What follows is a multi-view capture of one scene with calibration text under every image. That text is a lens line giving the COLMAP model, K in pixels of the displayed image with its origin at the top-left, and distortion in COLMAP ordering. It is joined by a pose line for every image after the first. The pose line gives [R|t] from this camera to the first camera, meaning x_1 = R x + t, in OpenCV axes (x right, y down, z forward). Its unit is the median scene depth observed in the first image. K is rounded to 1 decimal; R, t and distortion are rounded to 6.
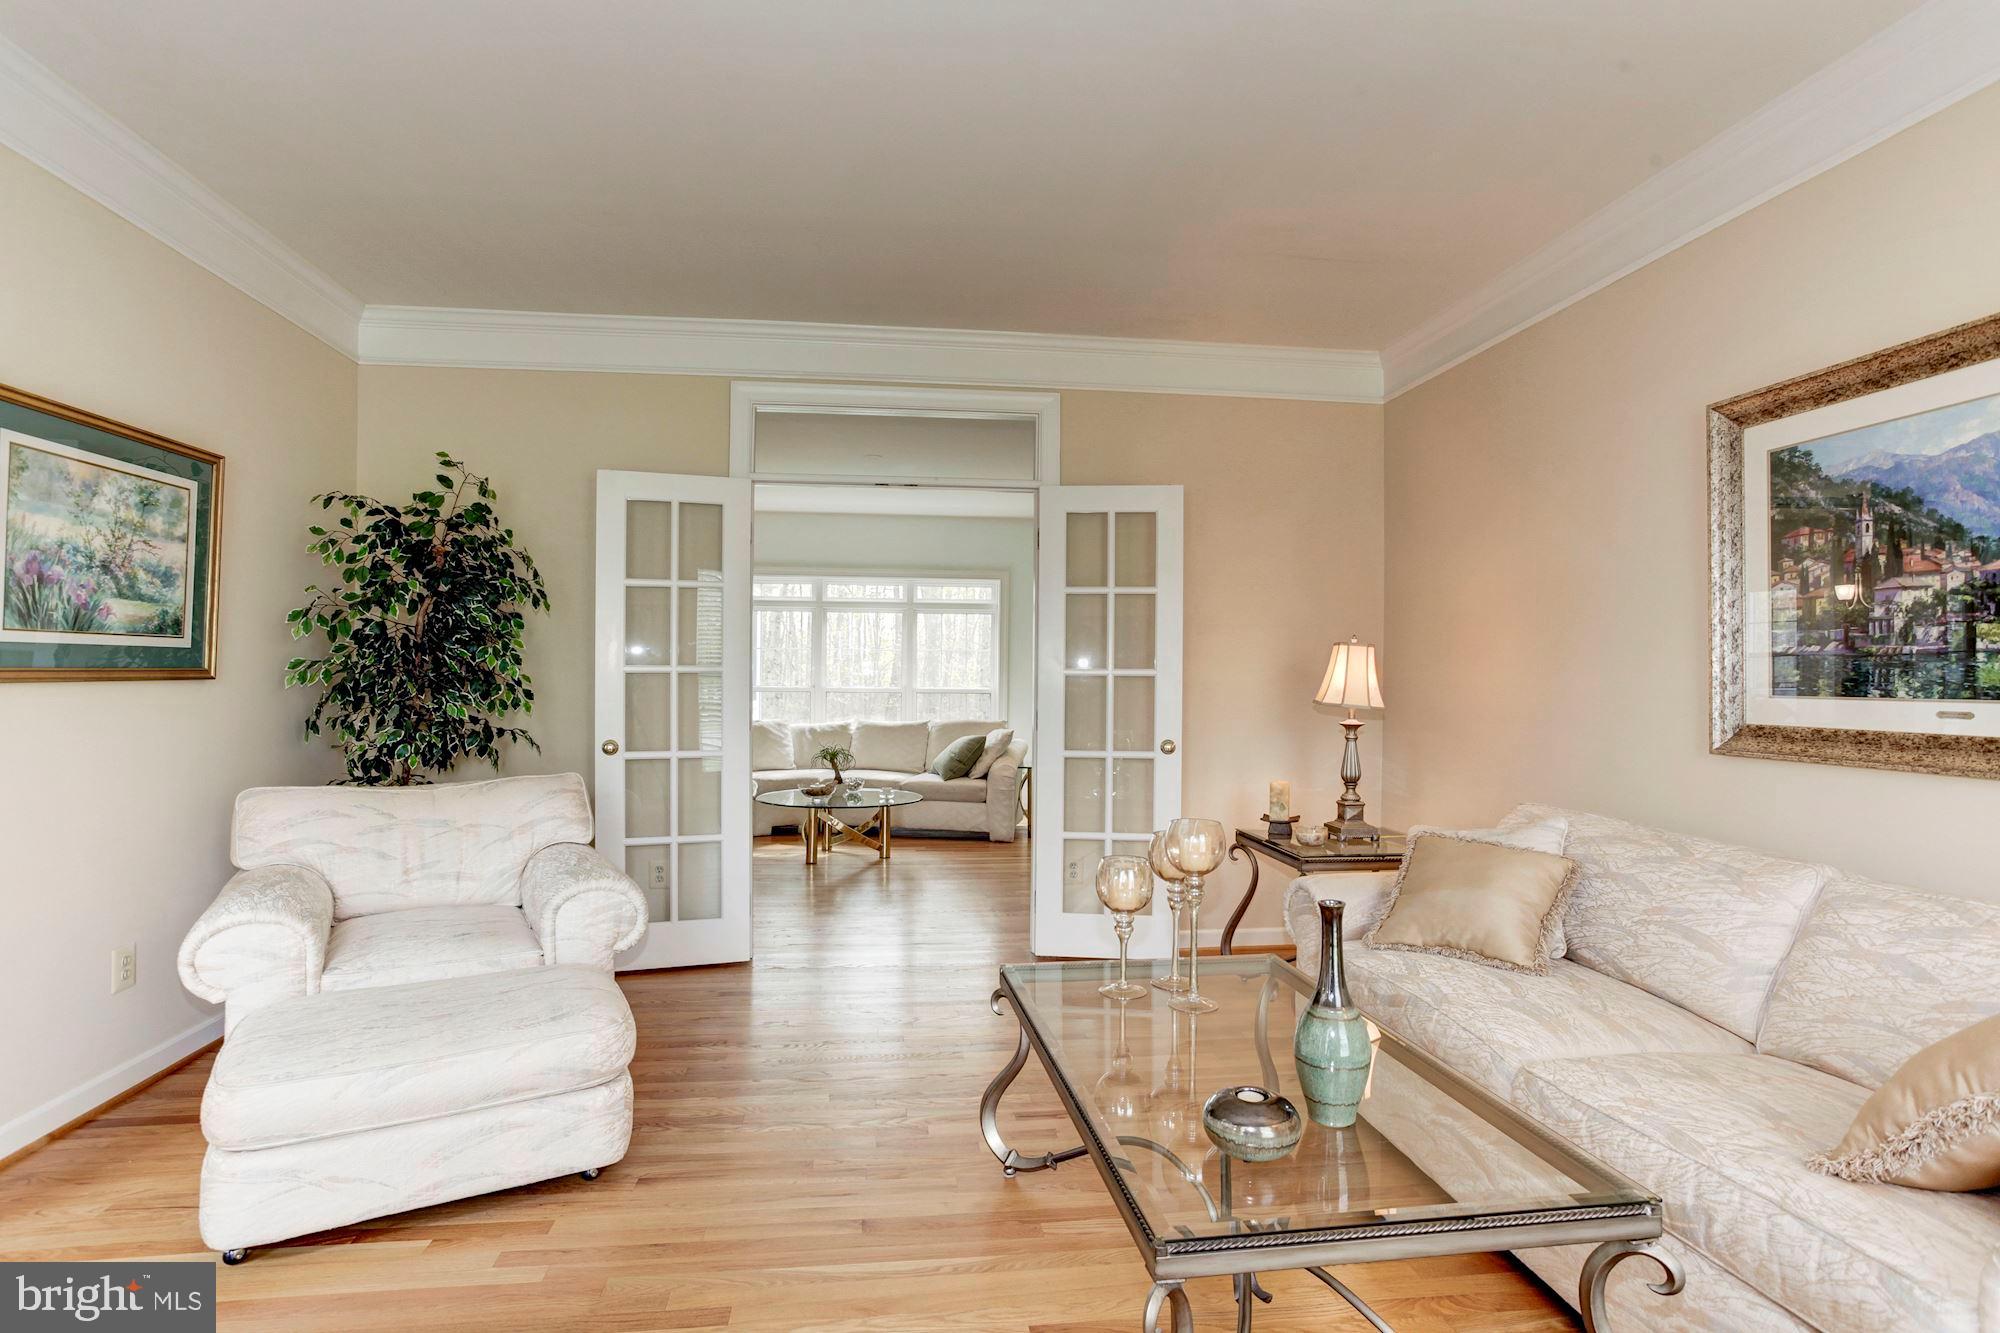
lens RADIAL K [[982.8, 0, 997.4], [0, 982.8, 672.6], [0, 0, 1]] dist [-0.055753, 0.032654]
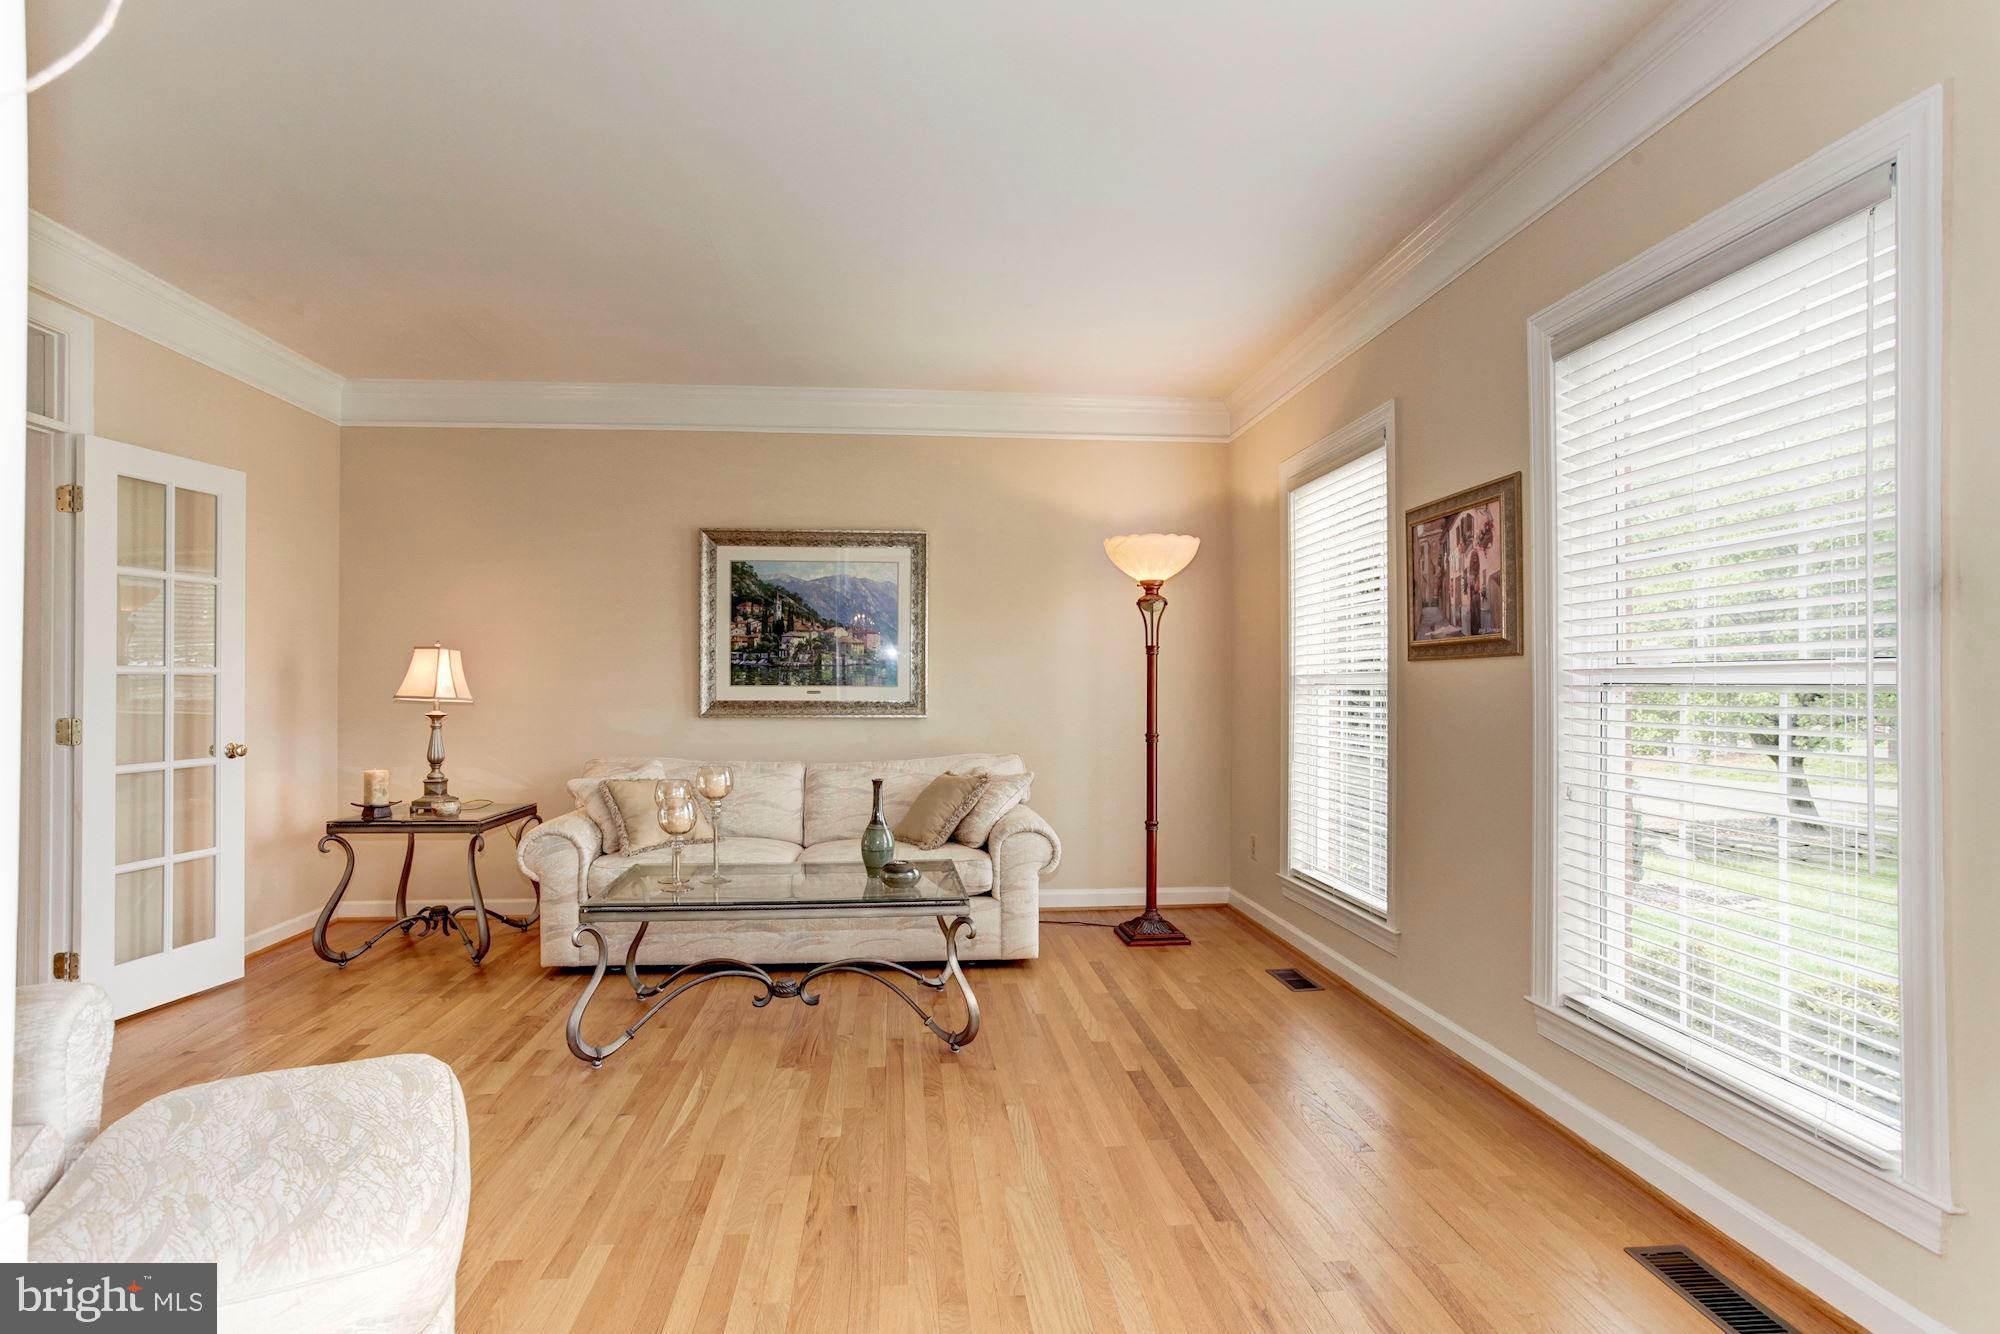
lens RADIAL K [[982.8, 0, 997.4], [0, 982.8, 673.1], [0, 0, 1]] dist [-0.055753, 0.032654]
pose [[0.017947, -0.000852, 0.999839, -1.216284], [-0.007422, 0.999972, 0.000986, -0.007297], [-0.999811, -0.007438, 0.017940, 0.430546]]
